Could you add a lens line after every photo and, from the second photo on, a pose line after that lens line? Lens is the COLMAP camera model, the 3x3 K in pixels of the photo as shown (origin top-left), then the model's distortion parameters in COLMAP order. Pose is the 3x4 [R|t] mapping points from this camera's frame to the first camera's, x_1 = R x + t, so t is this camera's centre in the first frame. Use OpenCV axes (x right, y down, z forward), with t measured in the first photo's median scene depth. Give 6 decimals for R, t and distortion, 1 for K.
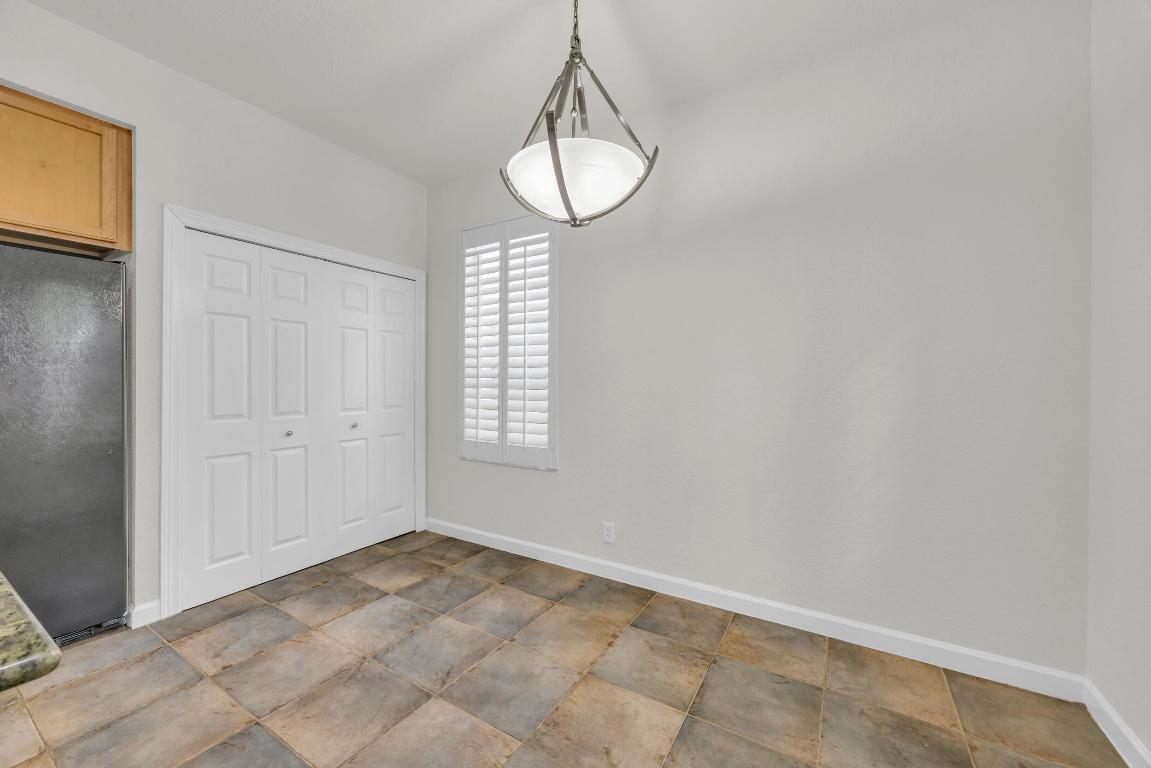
lens RADIAL K [[445.2, 0, 567.1], [0, 445.2, 382.2], [0, 0, 1]] dist [-0.001016, 0.000211]
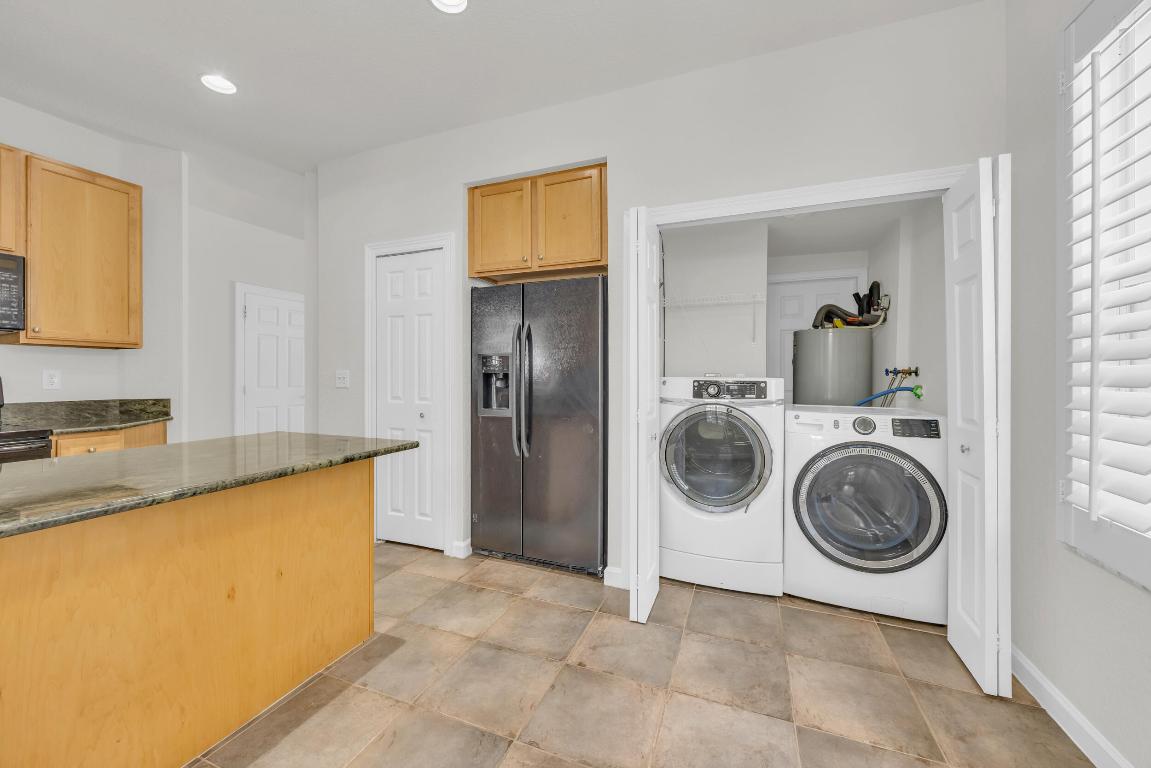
lens RADIAL K [[446.5, 0, 571.1], [0, 446.5, 377.7], [0, 0, 1]] dist [-0.001909, -0.000161]
pose [[0.176492, -0.003193, -0.984297, 0.167821], [-0.003007, 0.999988, -0.003783, 0.012845], [0.984298, 0.003628, 0.176480, 0.689407]]
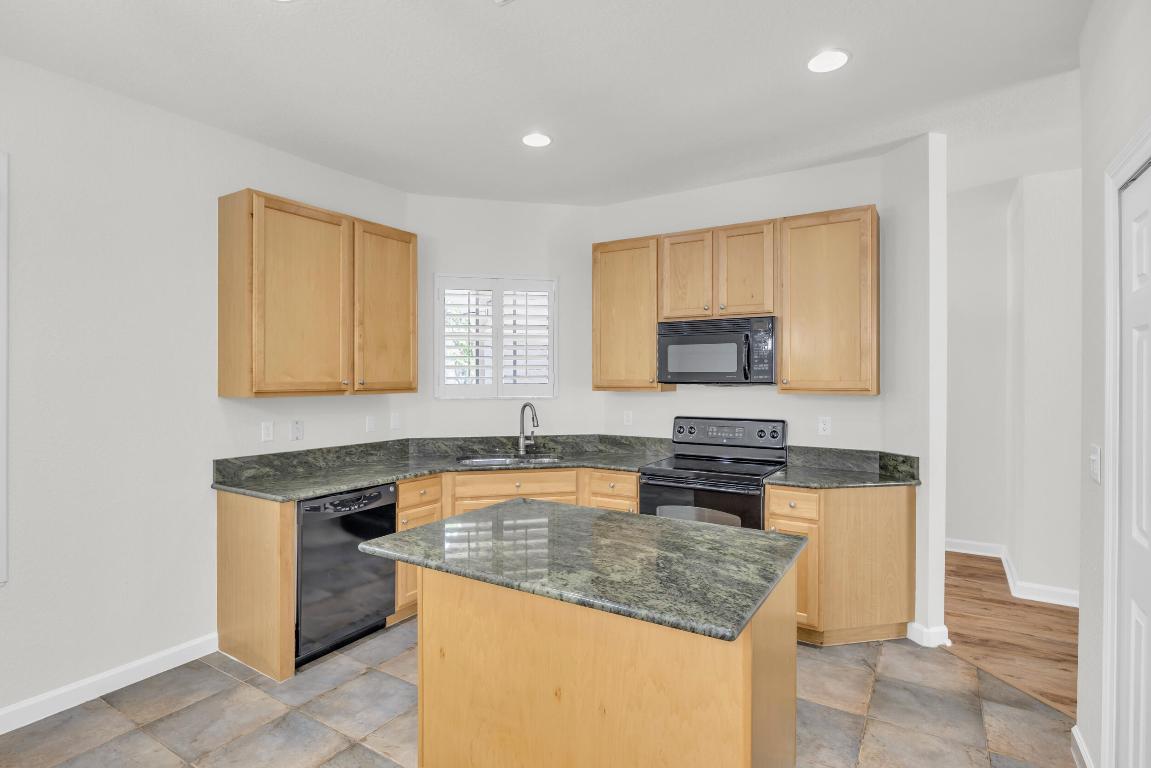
lens RADIAL K [[581.3, 0, 564.4], [0, 581.3, 381.4], [0, 0, 1]] dist [-0.005385, -0.001033]
pose [[-0.999935, -0.008281, 0.007776, -0.594398], [-0.008210, 0.999924, 0.009221, -0.118640], [-0.007852, 0.009156, -0.999927, 1.134679]]
